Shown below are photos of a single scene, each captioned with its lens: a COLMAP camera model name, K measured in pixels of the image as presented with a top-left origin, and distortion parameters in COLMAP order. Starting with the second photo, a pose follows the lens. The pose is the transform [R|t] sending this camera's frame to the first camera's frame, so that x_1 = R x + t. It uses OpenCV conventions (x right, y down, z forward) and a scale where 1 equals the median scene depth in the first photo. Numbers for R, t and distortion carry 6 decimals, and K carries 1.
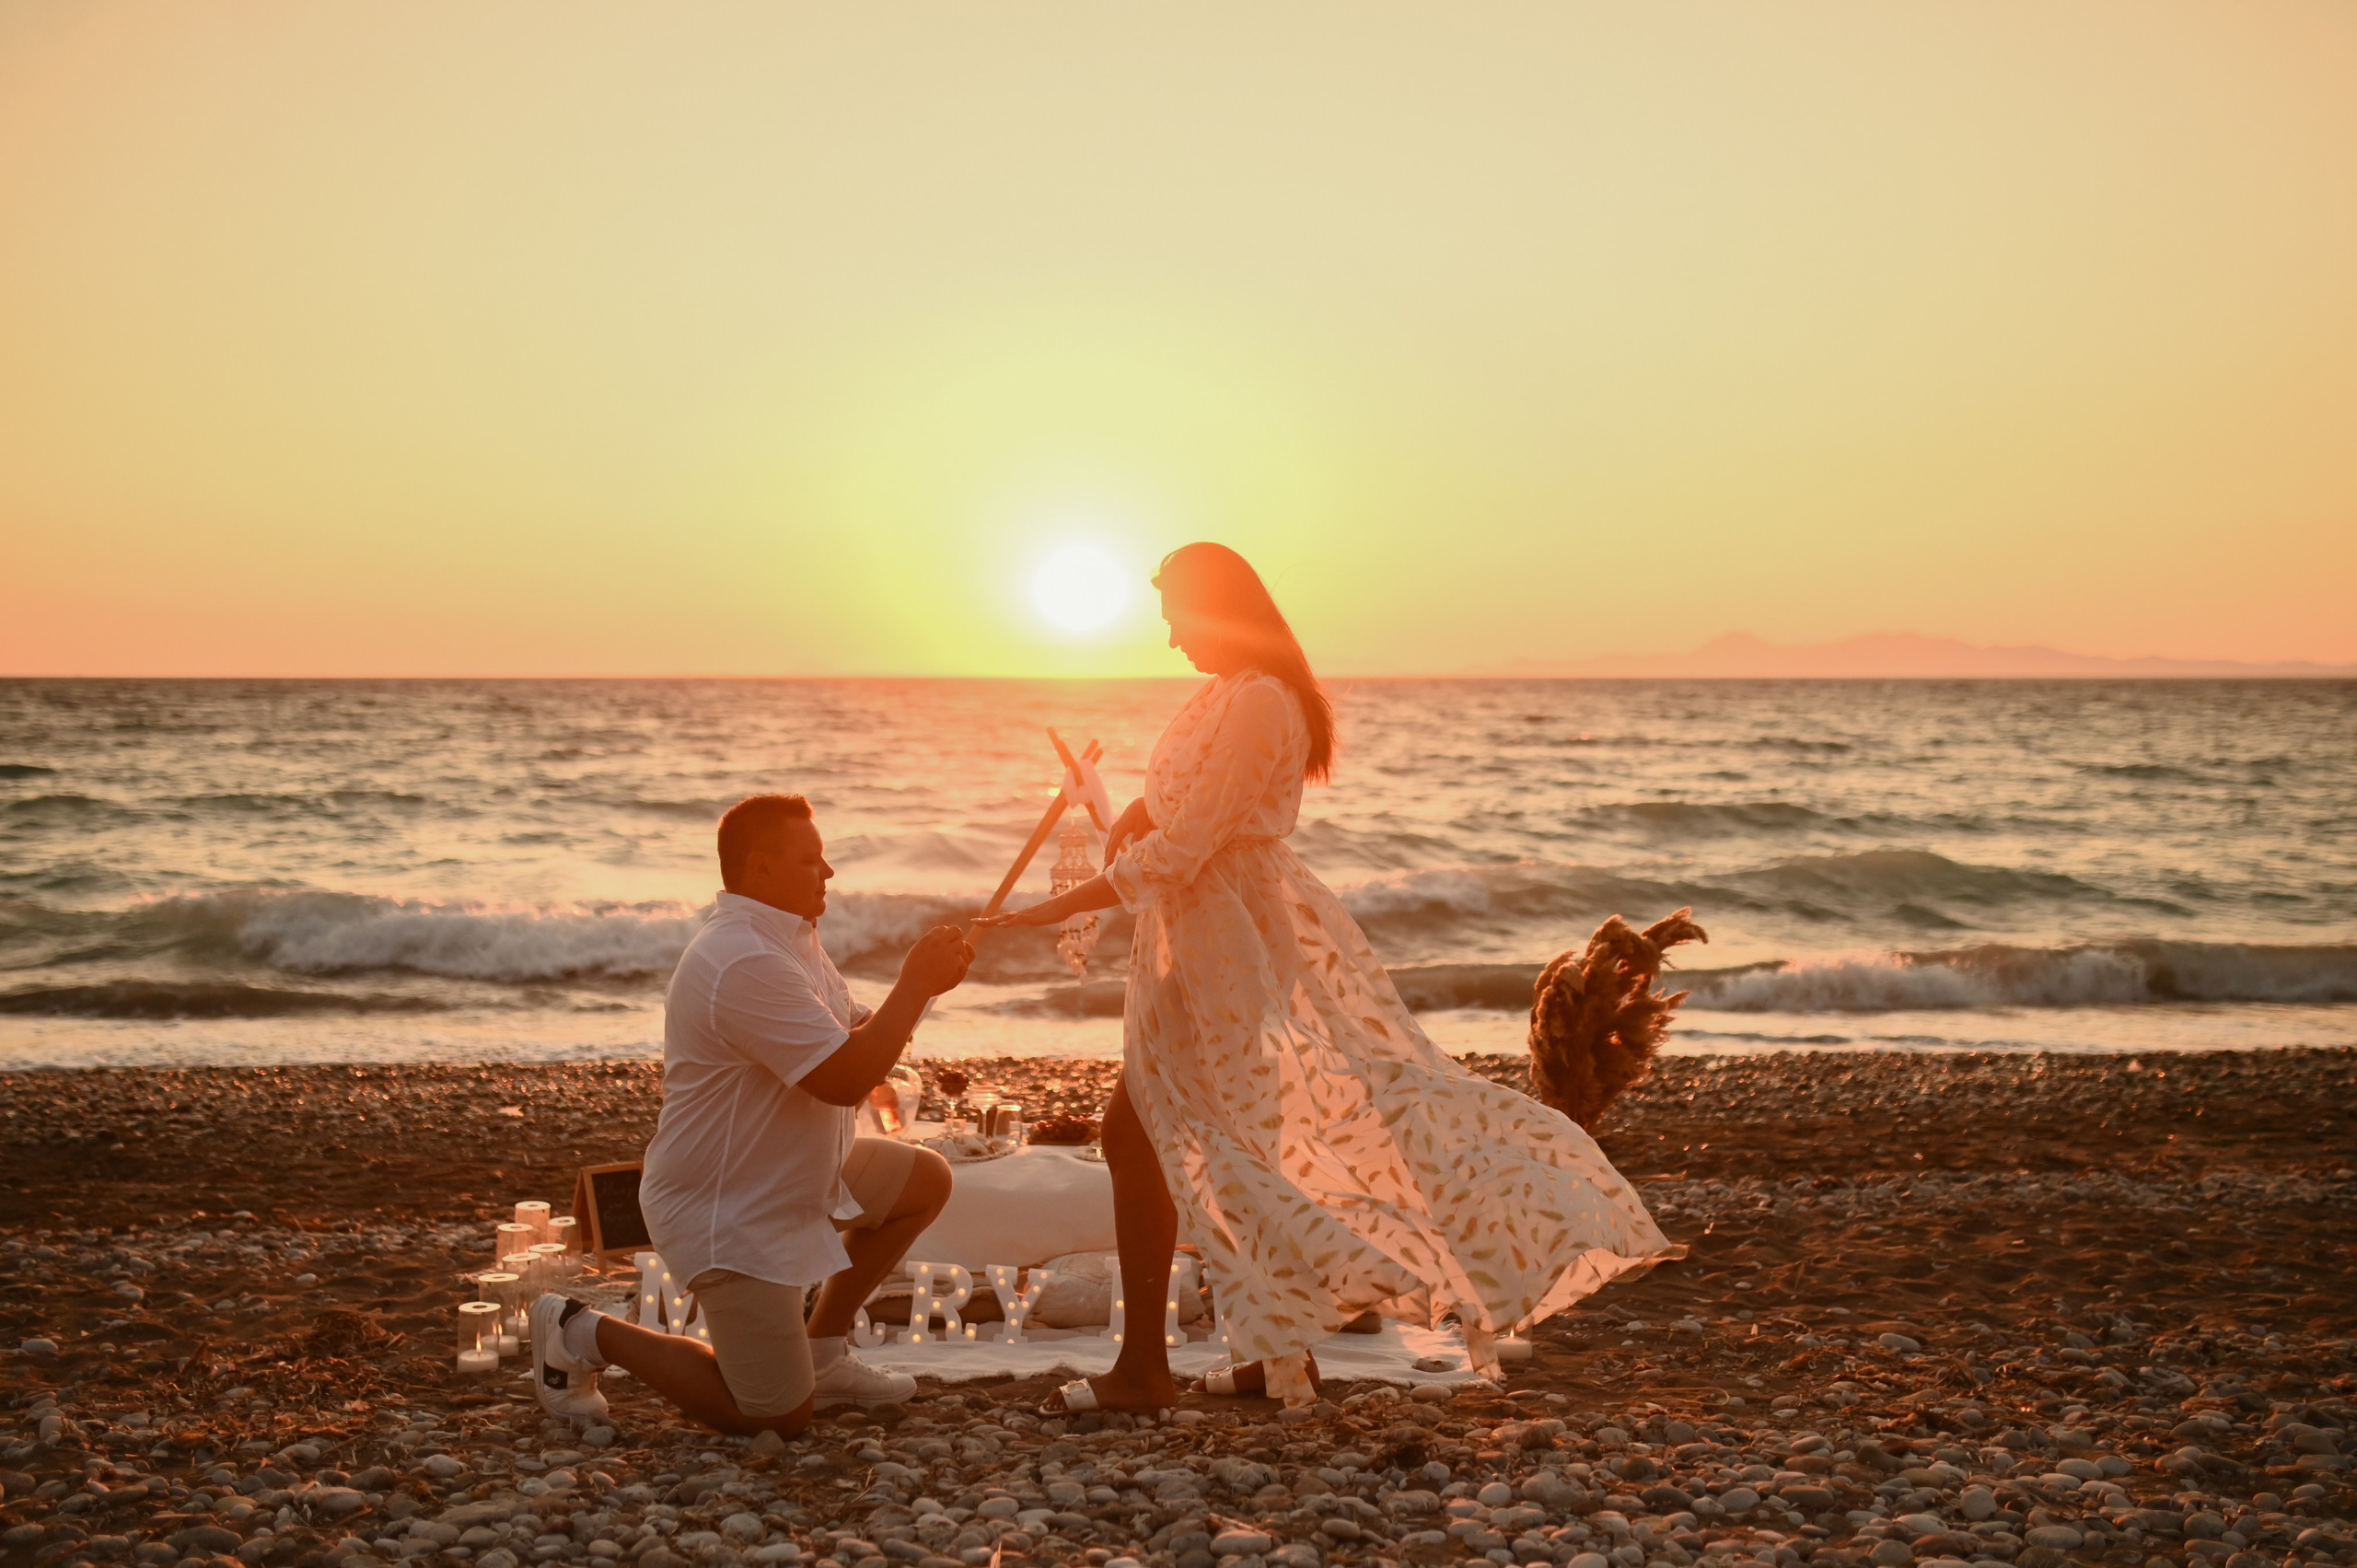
lens RADIAL K [[2584.1, 0, 1178.5], [0, 2584.1, 784.0], [0, 0, 1]] dist [-0.068791, 0.104407]
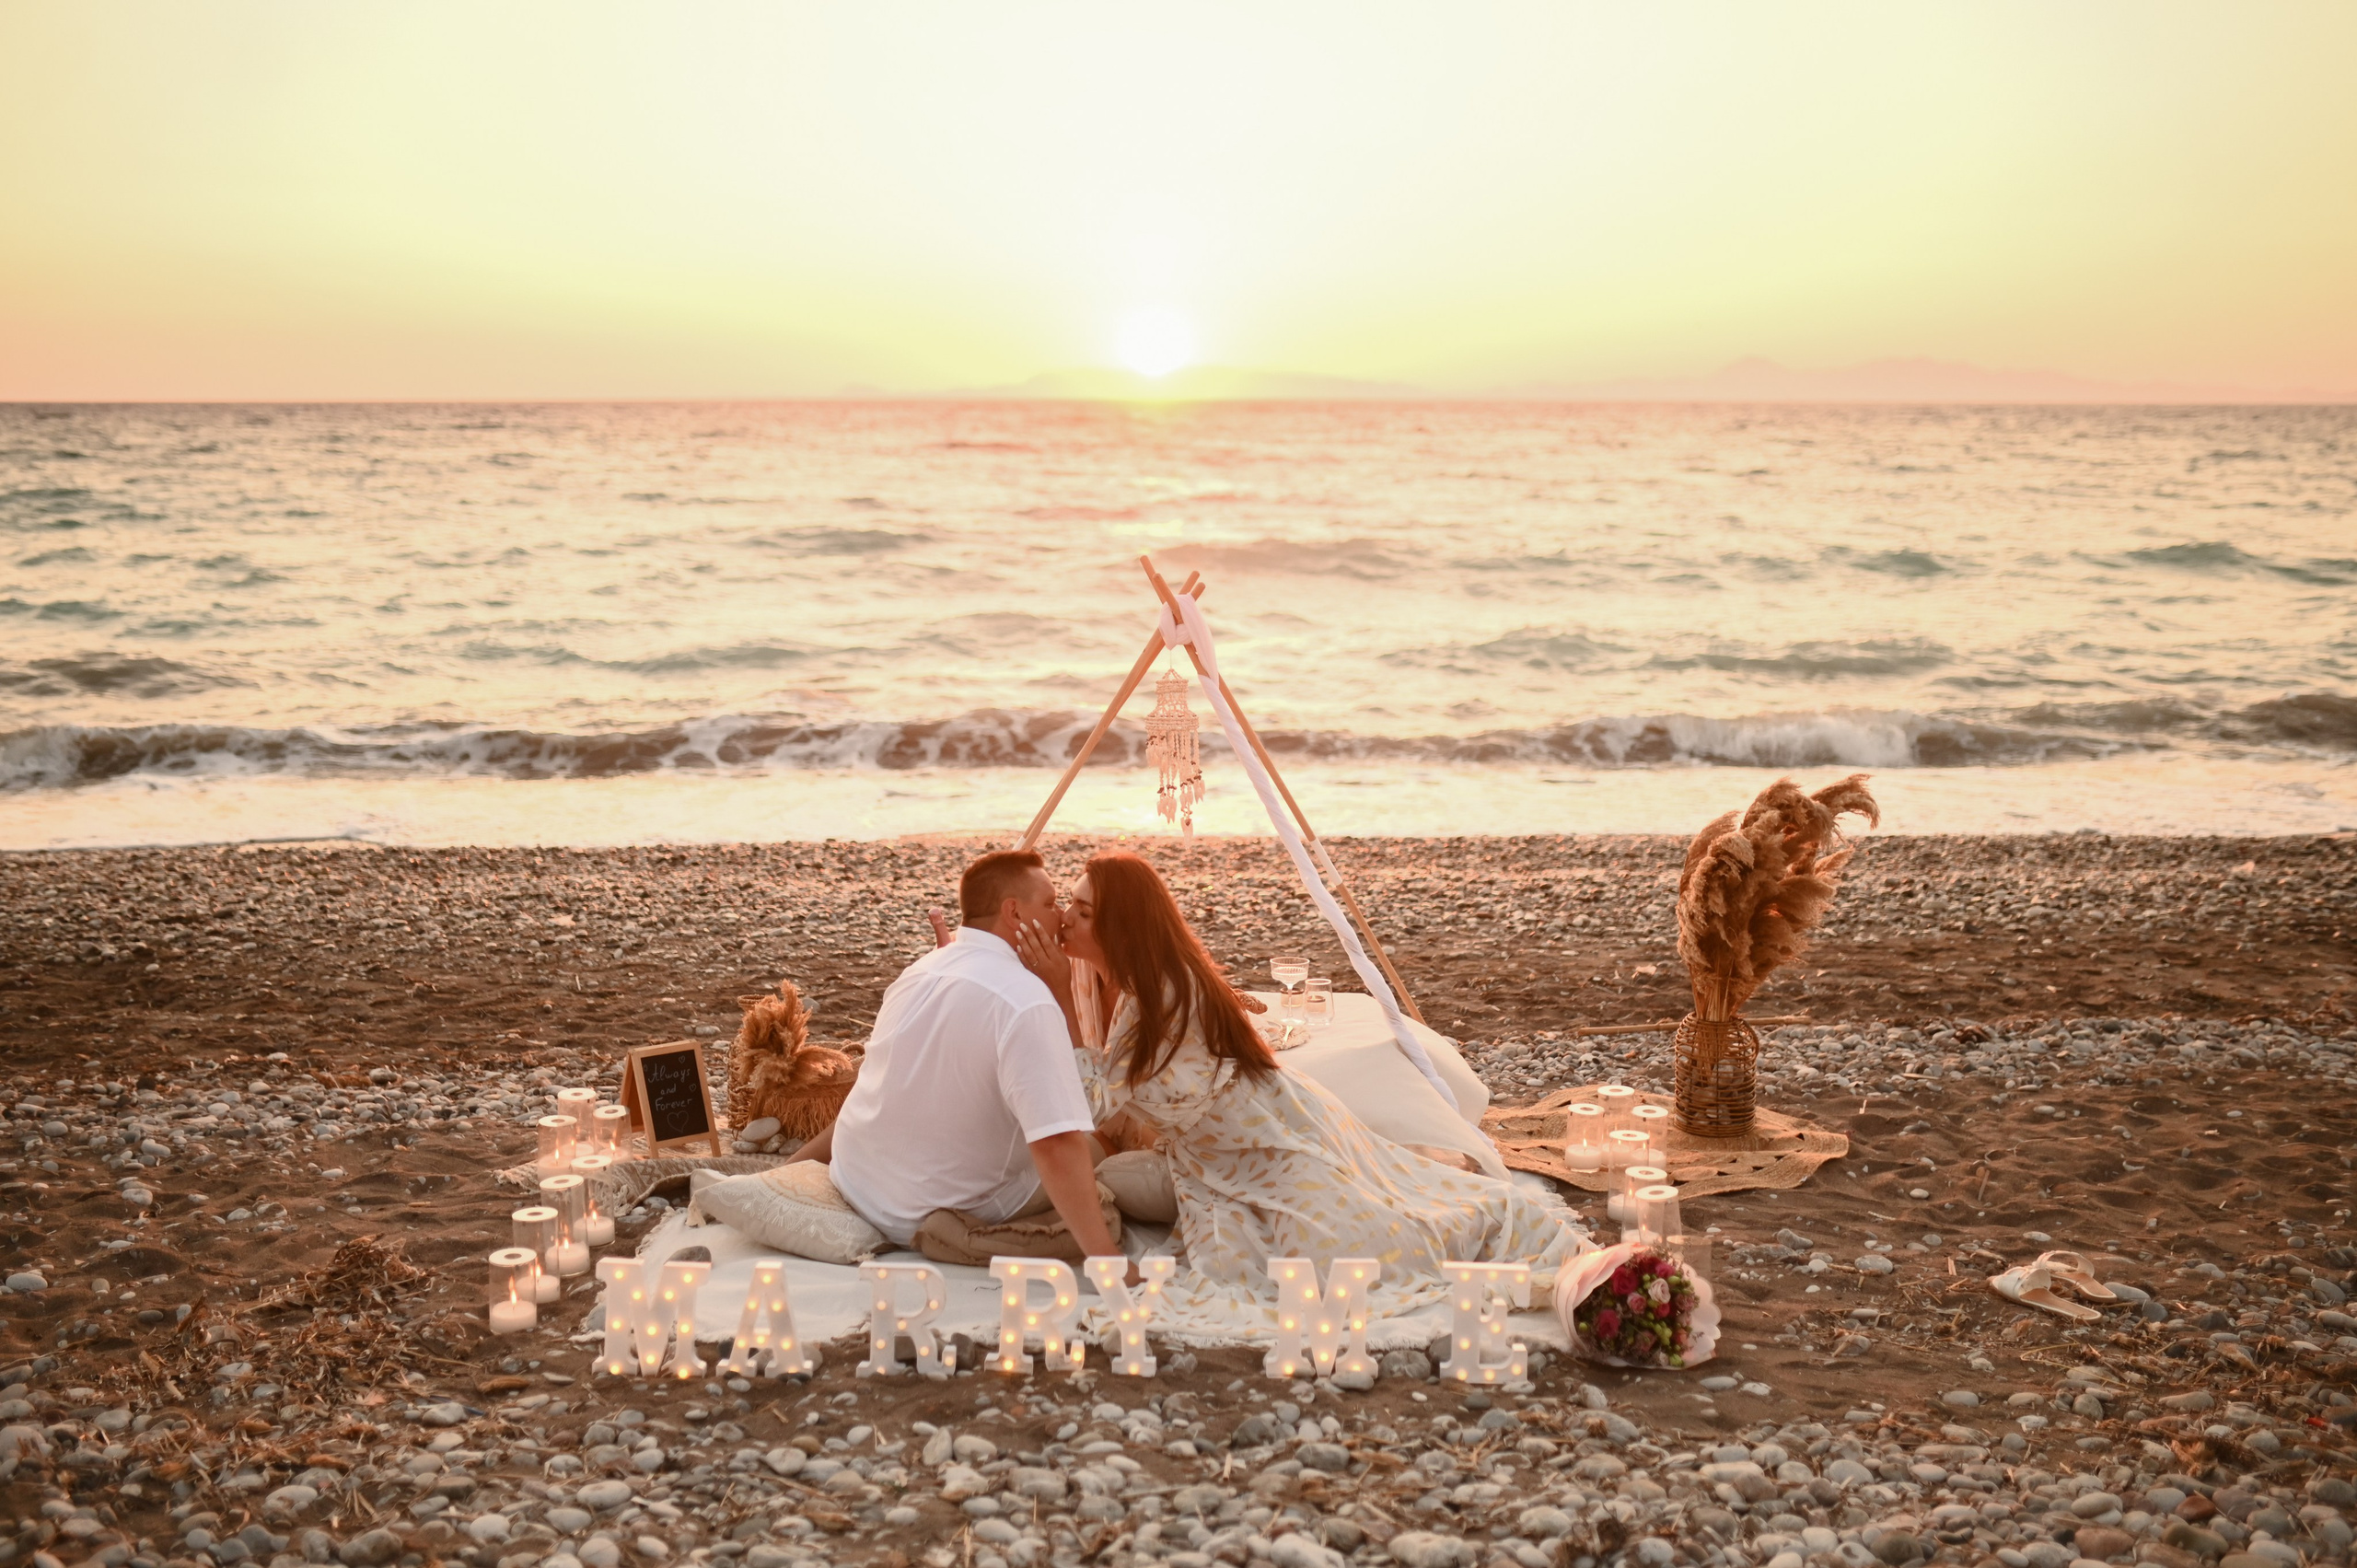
lens RADIAL K [[2419.0, 0, 1150.8], [0, 2419.0, 785.8], [0, 0, 1]] dist [-0.075811, 0.113940]
pose [[0.999758, 0.003900, -0.021631, -0.031469], [-0.001260, 0.992686, 0.120720, -0.047367], [0.021944, -0.120663, 0.992451, 0.178046]]
